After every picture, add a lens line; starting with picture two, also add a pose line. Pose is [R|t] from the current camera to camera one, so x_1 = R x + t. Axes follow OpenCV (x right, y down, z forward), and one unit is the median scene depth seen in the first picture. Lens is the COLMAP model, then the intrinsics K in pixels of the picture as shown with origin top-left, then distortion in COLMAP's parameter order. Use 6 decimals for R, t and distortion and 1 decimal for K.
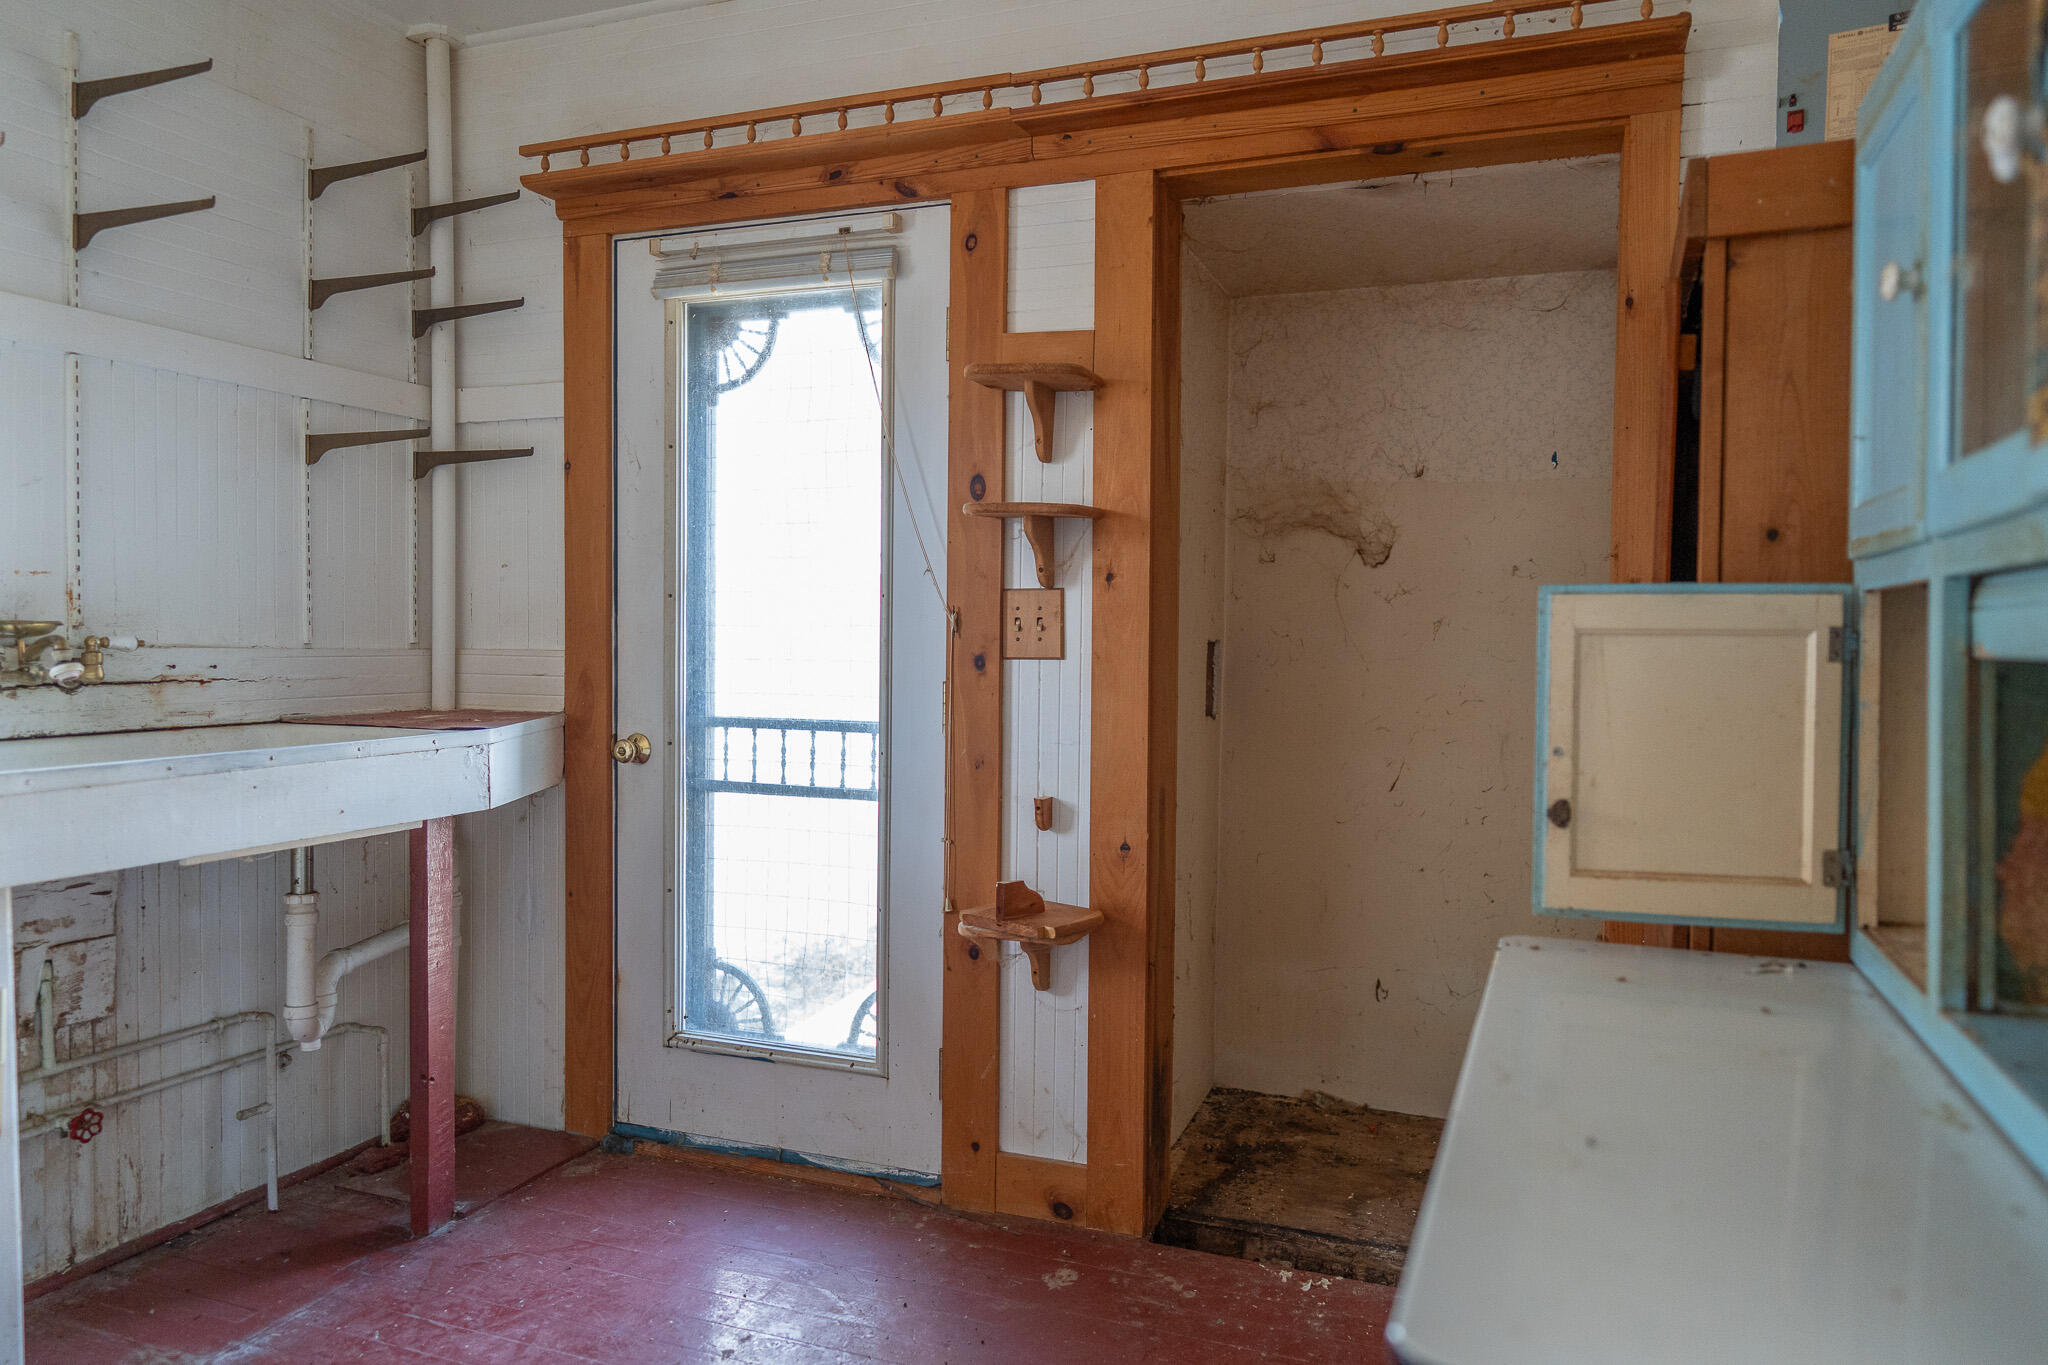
lens RADIAL K [[1365.9, 0, 1022.5], [0, 1365.9, 682.3], [0, 0, 1]] dist [0.006884, 0.003030]
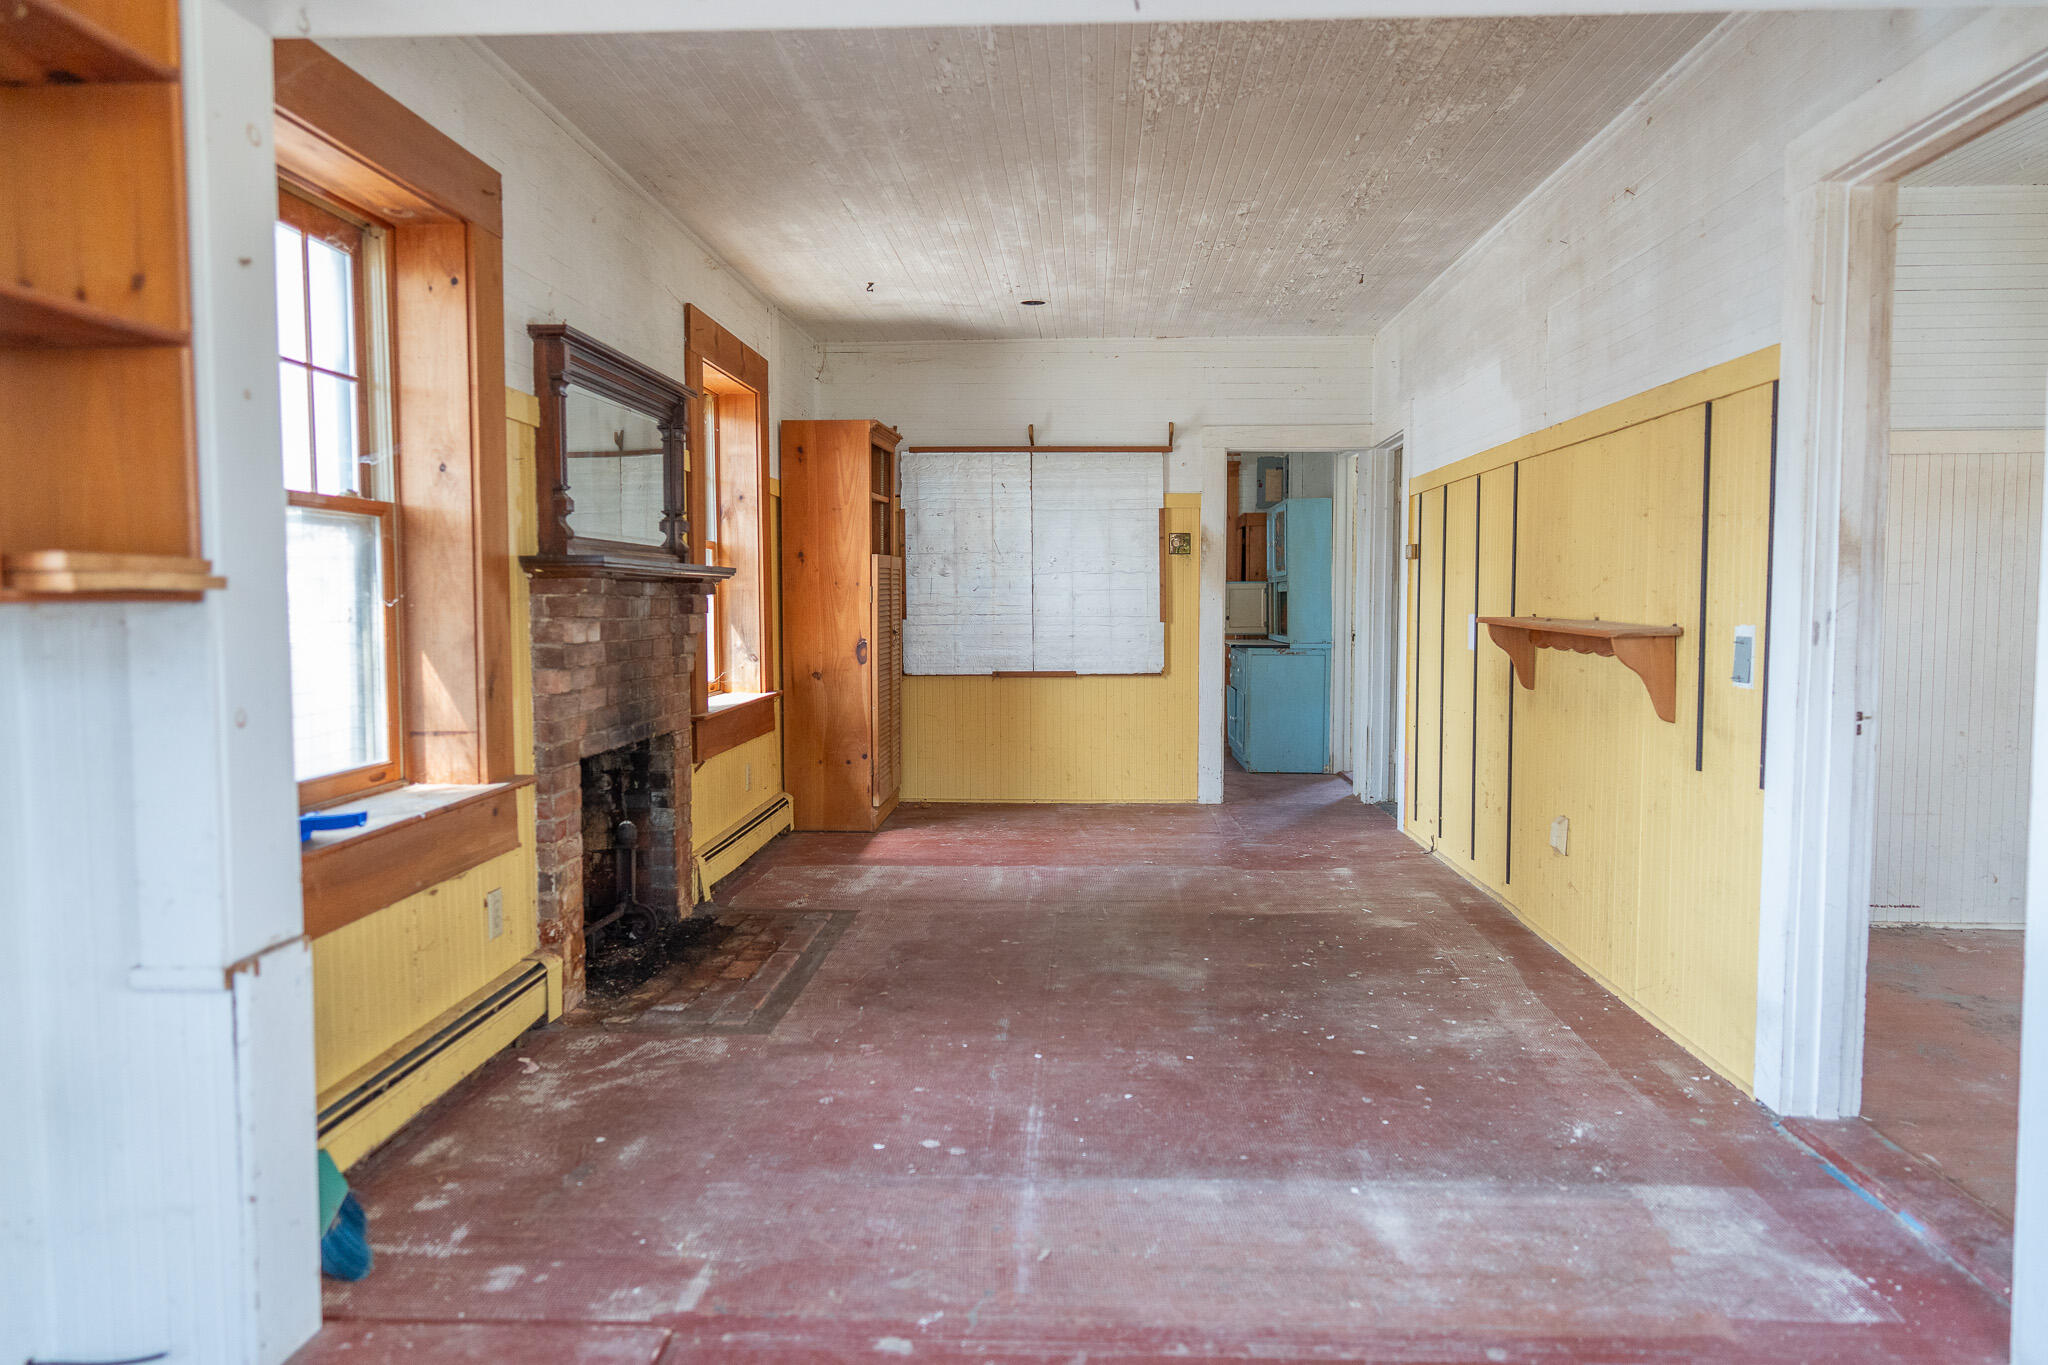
lens RADIAL K [[1365.9, 0, 1018.2], [0, 1365.9, 672.0], [0, 0, 1]] dist [0.006884, 0.003030]
pose [[0.945007, -0.037436, 0.324900, -2.425069], [0.027001, 0.998966, 0.036571, 0.078364], [-0.325933, -0.025787, 0.945041, -4.372434]]
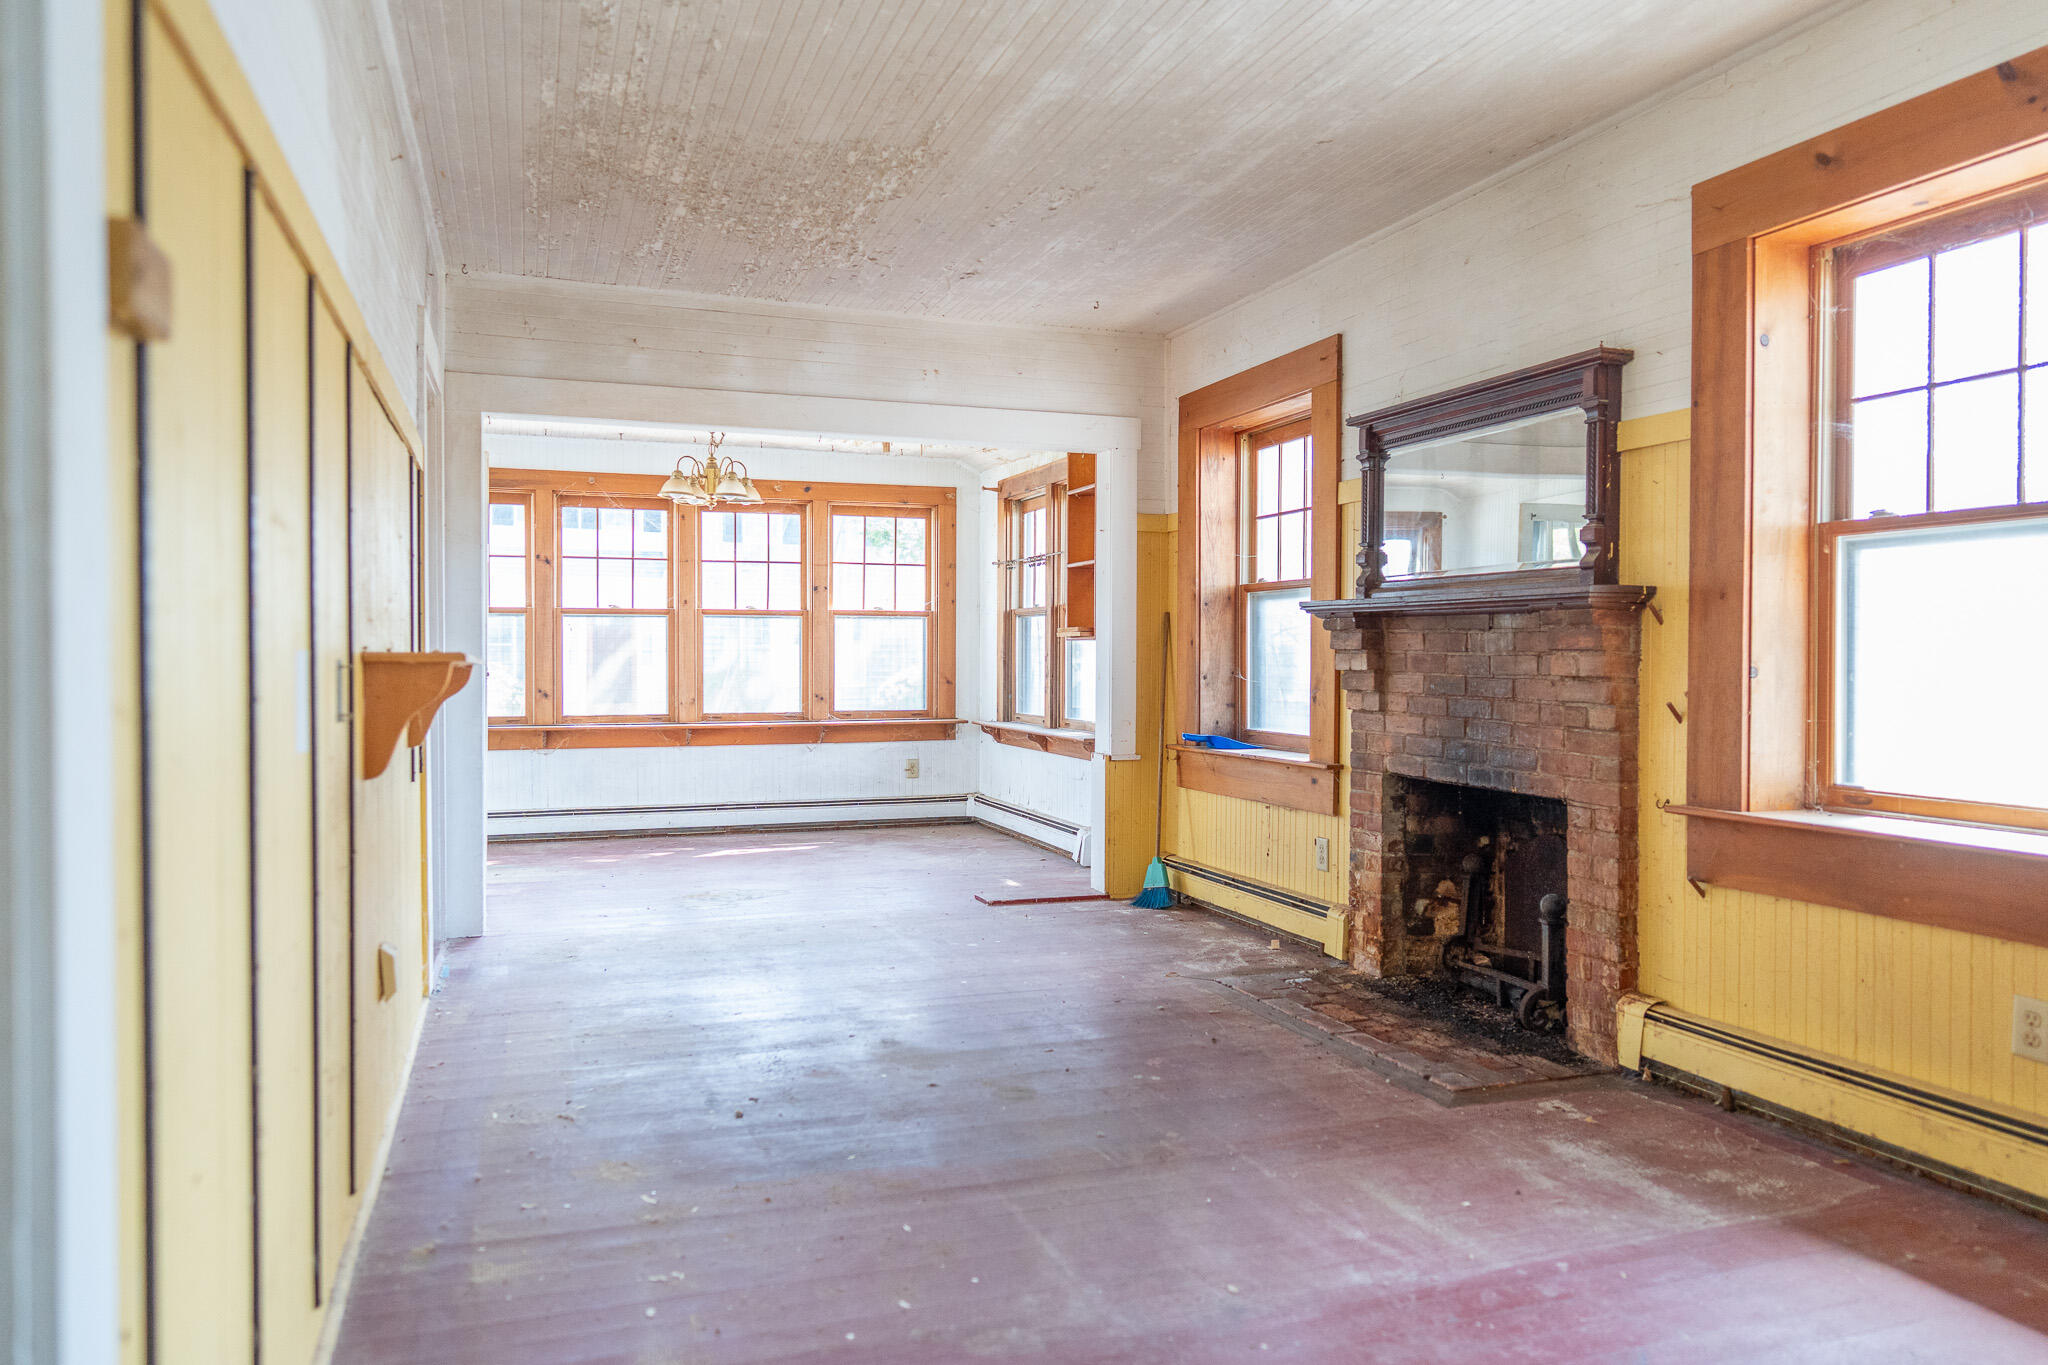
lens RADIAL K [[1365.9, 0, 1018.6], [0, 1365.9, 680.9], [0, 0, 1]] dist [0.006884, 0.003030]
pose [[-0.750268, -0.000035, -0.661134, 1.739438], [-0.031239, 0.998885, 0.035398, 0.009609], [0.660396, 0.047211, -0.749432, 2.582097]]
